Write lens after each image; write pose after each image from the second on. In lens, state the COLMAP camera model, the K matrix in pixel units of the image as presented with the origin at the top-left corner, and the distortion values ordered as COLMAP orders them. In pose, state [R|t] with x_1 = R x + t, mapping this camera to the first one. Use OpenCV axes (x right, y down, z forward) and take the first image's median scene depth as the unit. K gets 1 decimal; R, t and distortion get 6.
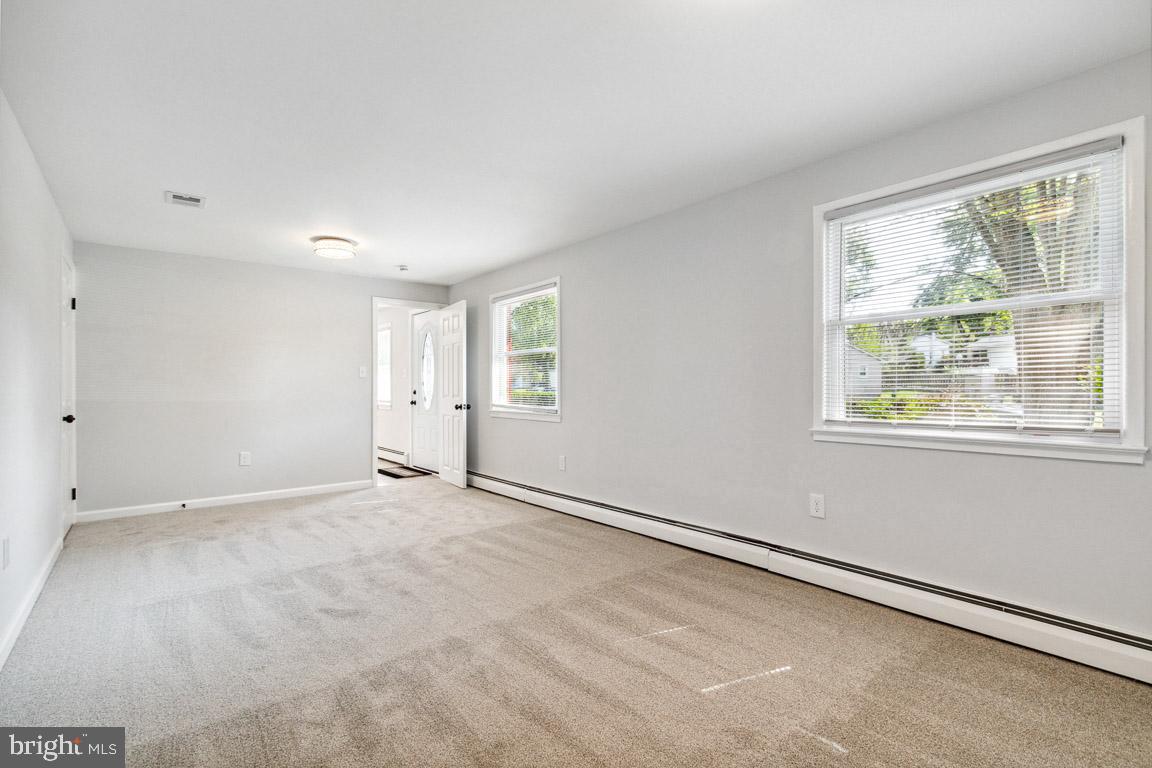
lens RADIAL K [[538.3, 0, 545.1], [0, 538.3, 383.1], [0, 0, 1]] dist [-0.000018, 0.000021]
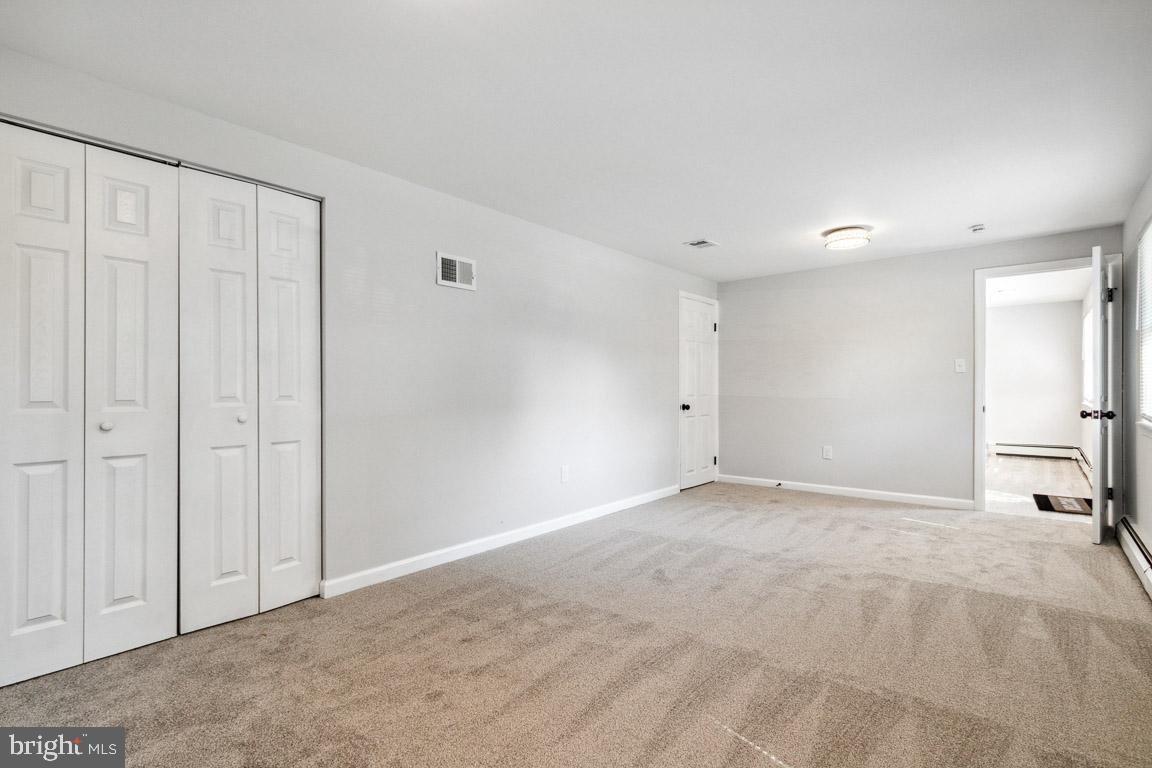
lens RADIAL K [[538.3, 0, 571.7], [0, 538.3, 386.5], [0, 0, 1]] dist [-0.000018, 0.000021]
pose [[0.195487, -0.001045, -0.980706, 0.562553], [0.015465, 0.999878, 0.002018, 0.000080], [0.980584, -0.015561, 0.195480, 0.433096]]
